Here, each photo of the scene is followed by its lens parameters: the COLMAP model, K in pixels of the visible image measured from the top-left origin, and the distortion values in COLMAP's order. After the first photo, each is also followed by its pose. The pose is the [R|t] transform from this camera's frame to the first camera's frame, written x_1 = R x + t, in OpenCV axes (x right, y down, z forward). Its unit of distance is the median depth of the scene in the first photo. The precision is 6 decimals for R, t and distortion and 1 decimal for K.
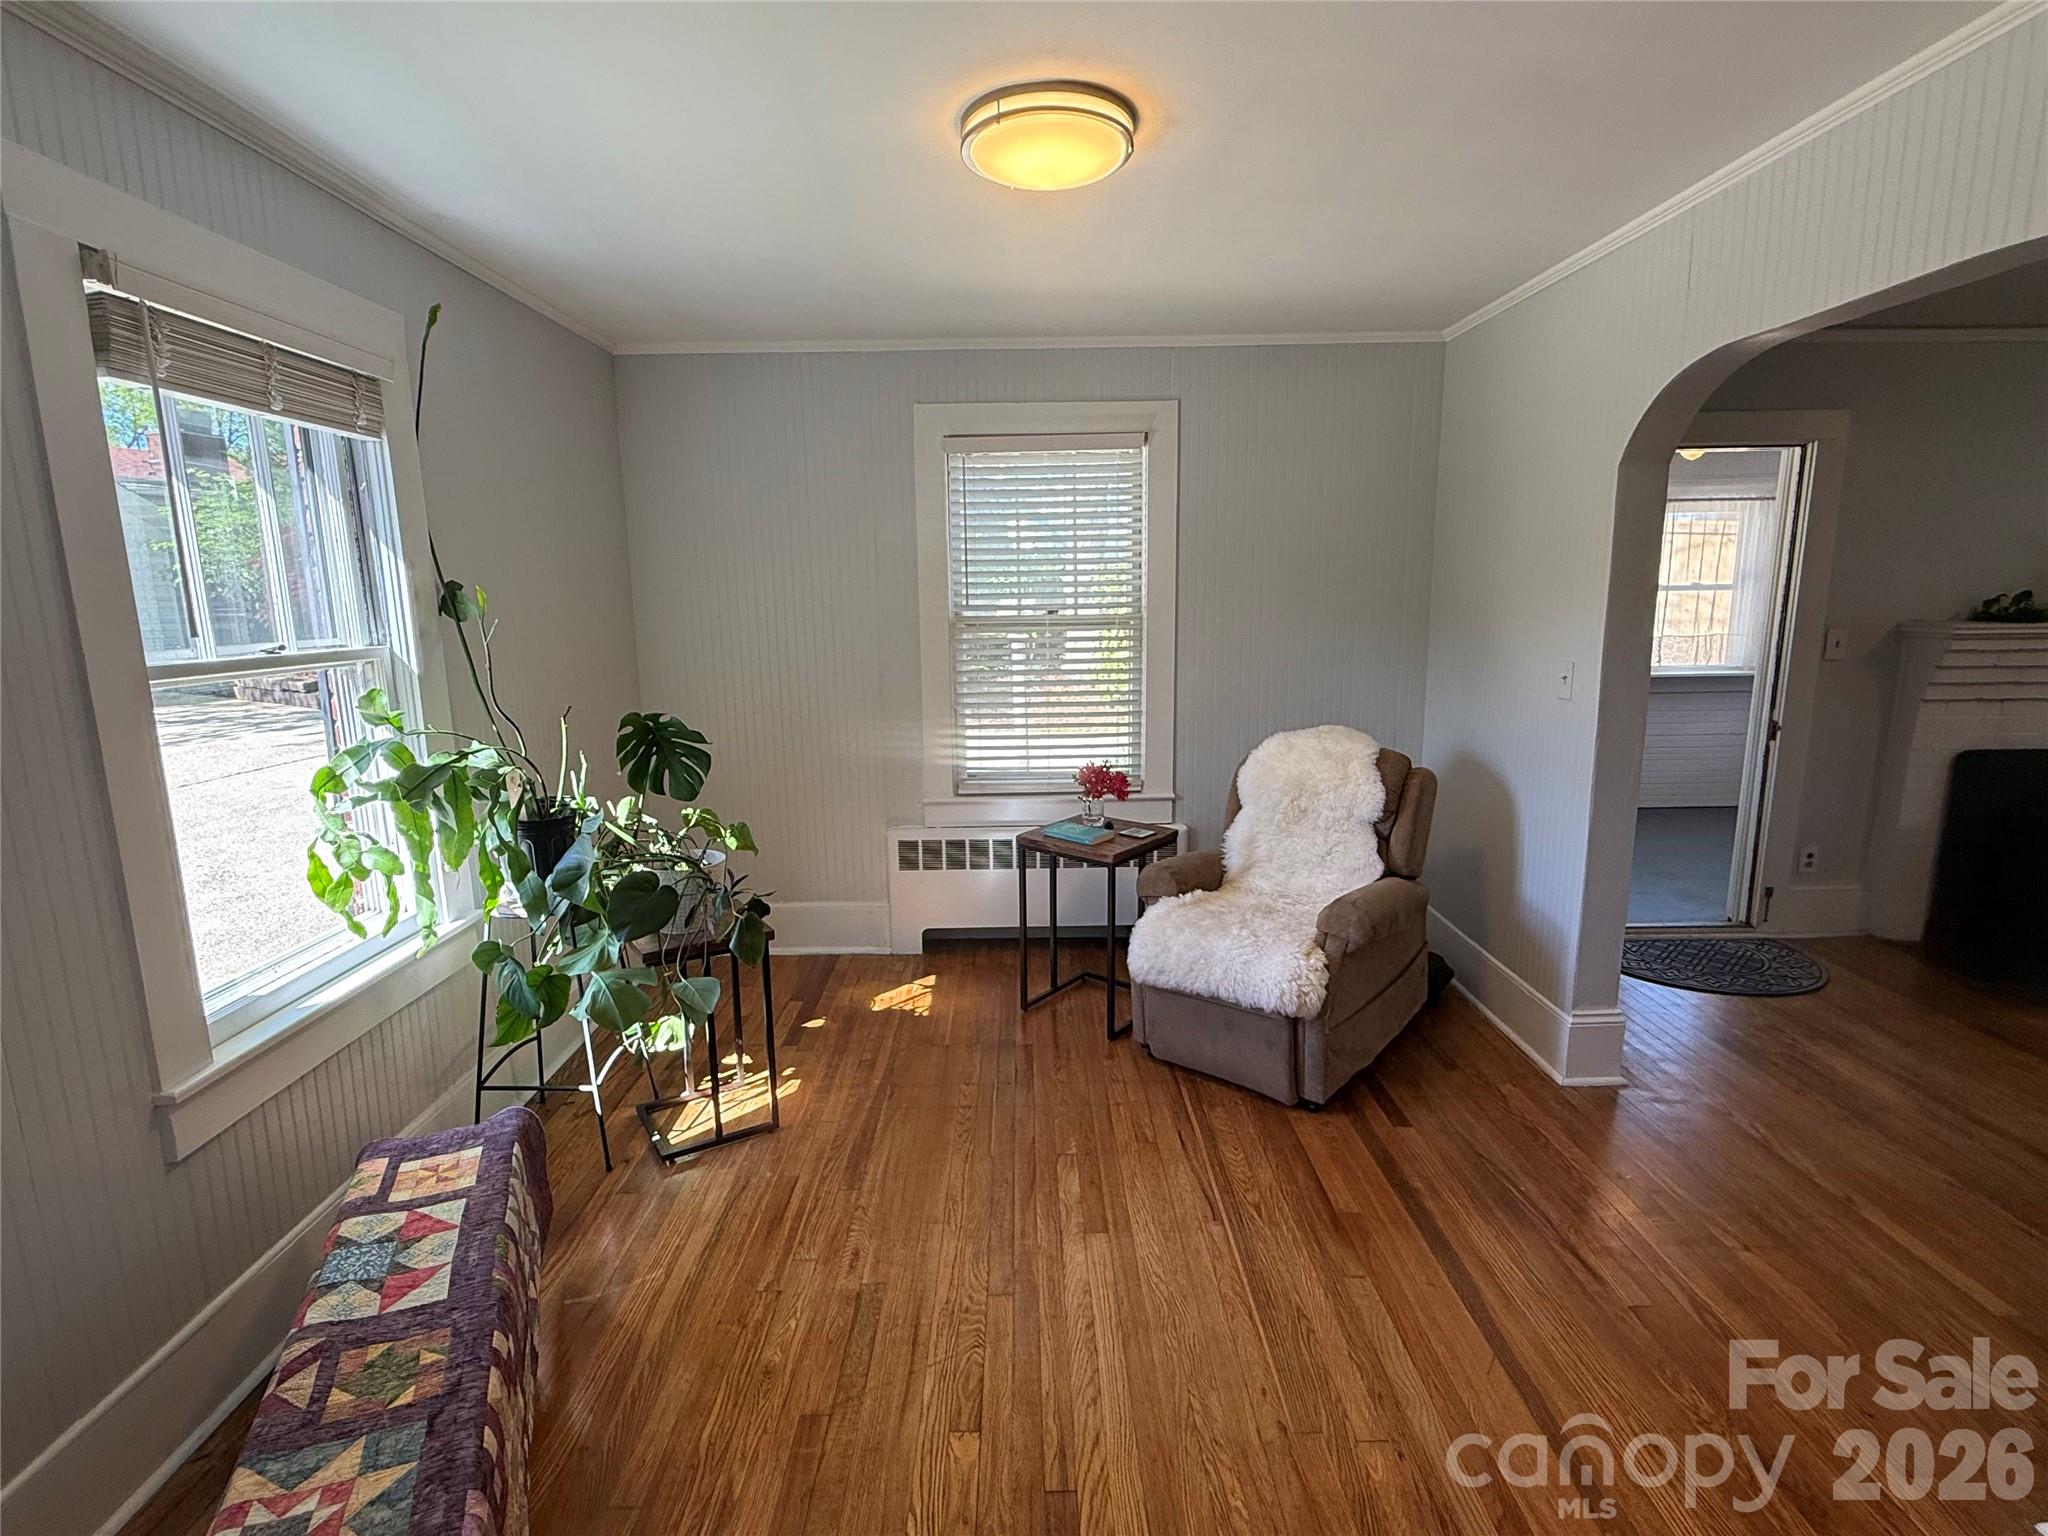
lens RADIAL K [[992.9, 0, 1029.5], [0, 992.9, 777.7], [0, 0, 1]] dist [0.000503, -0.001431]
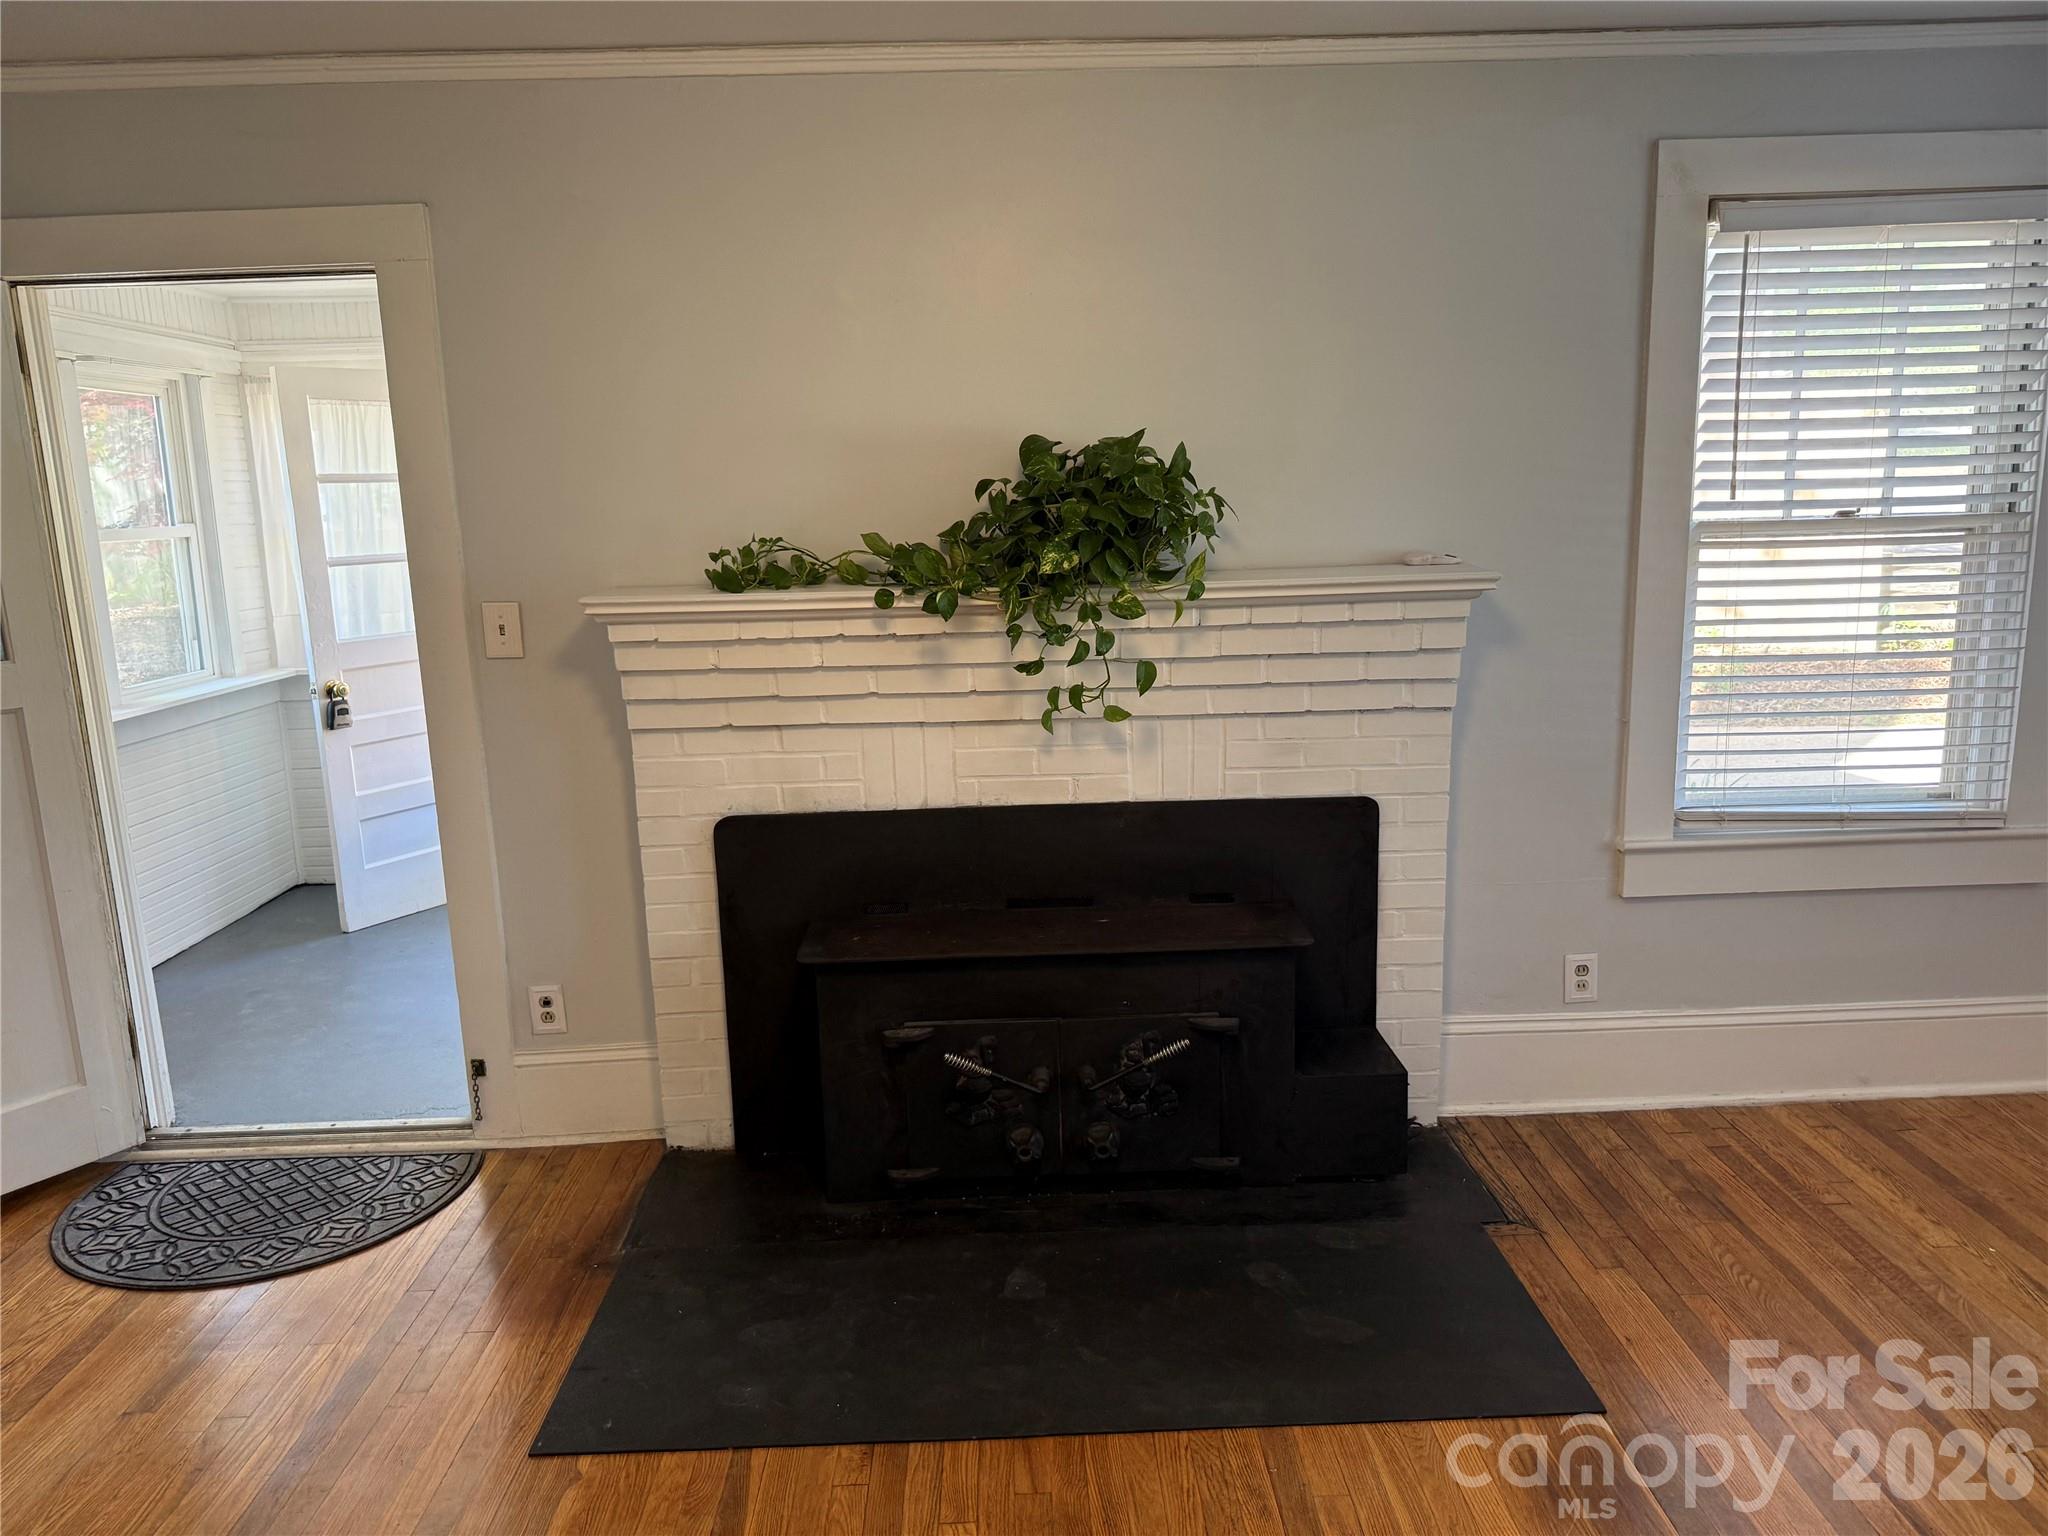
lens RADIAL K [[1434.0, 0, 1020.0], [0, 1434.0, 761.4], [0, 0, 1]] dist [0.020198, -0.015047]
pose [[0.999776, -0.018479, 0.010316, 1.652389], [0.018484, 0.999829, -0.000410, -0.082822], [-0.010306, 0.000601, 0.999947, 0.284092]]
